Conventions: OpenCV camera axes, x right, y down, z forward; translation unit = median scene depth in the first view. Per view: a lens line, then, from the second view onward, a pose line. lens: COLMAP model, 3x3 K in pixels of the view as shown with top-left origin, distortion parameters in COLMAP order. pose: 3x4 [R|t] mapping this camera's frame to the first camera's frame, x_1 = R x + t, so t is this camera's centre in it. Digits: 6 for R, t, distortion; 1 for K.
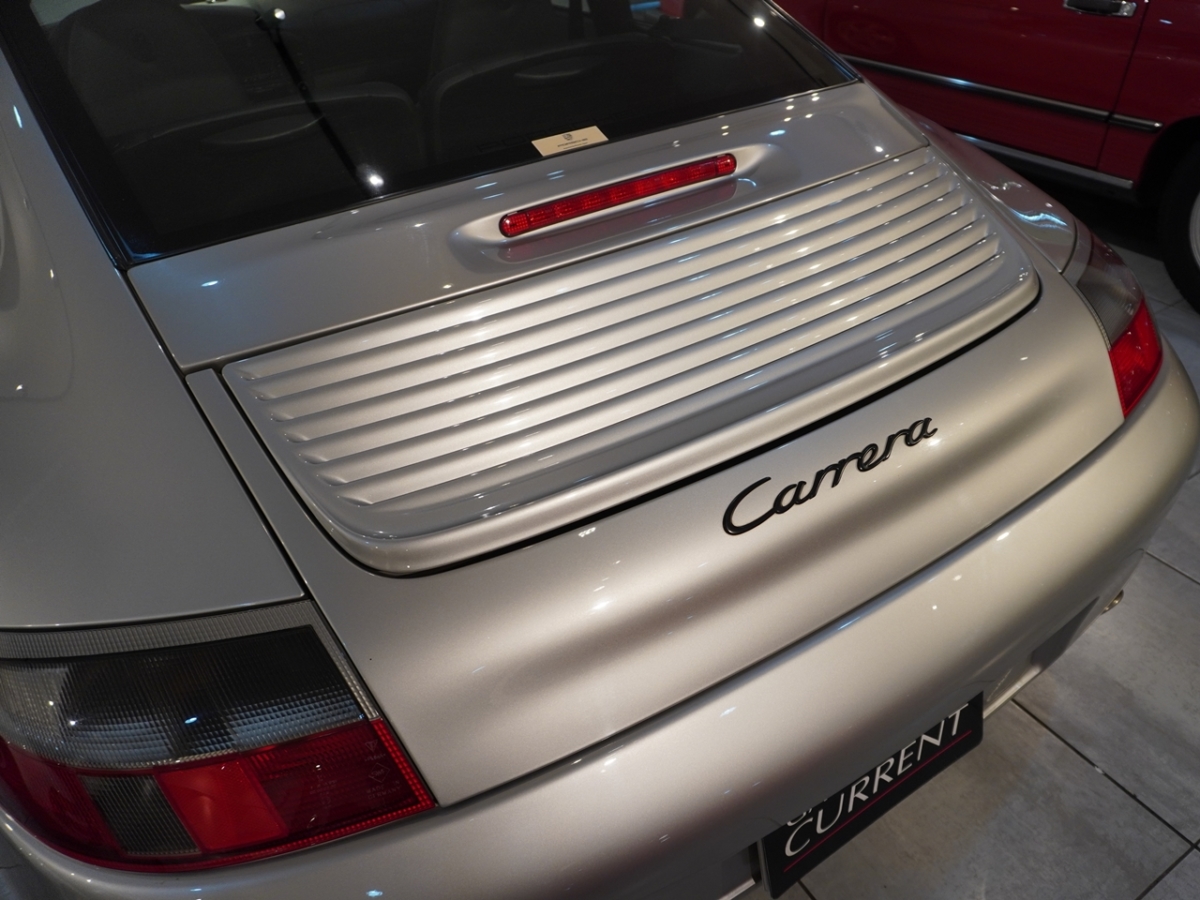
lens RADIAL K [[861.4, 0, 649.6], [0, 861.4, 451.2], [0, 0, 1]] dist [-0.022005, 0.005065]
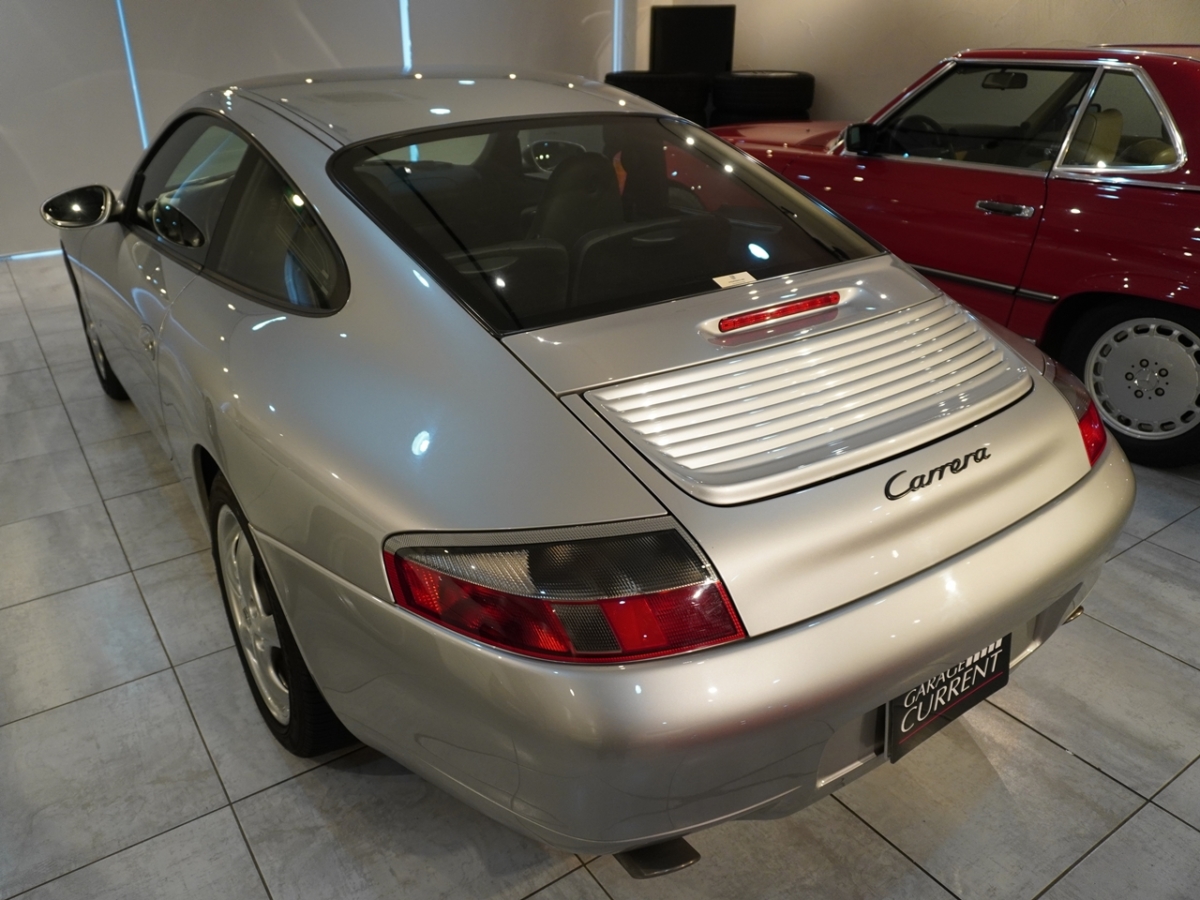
lens RADIAL K [[827.5, 0, 561.8], [0, 827.5, 452.2], [0, 0, 1]] dist [-0.031316, 0.019176]
pose [[0.999043, 0.041086, 0.014977, -0.436798], [-0.038032, 0.985361, -0.166182, 0.225032], [-0.021585, 0.165453, 0.985981, -0.457406]]
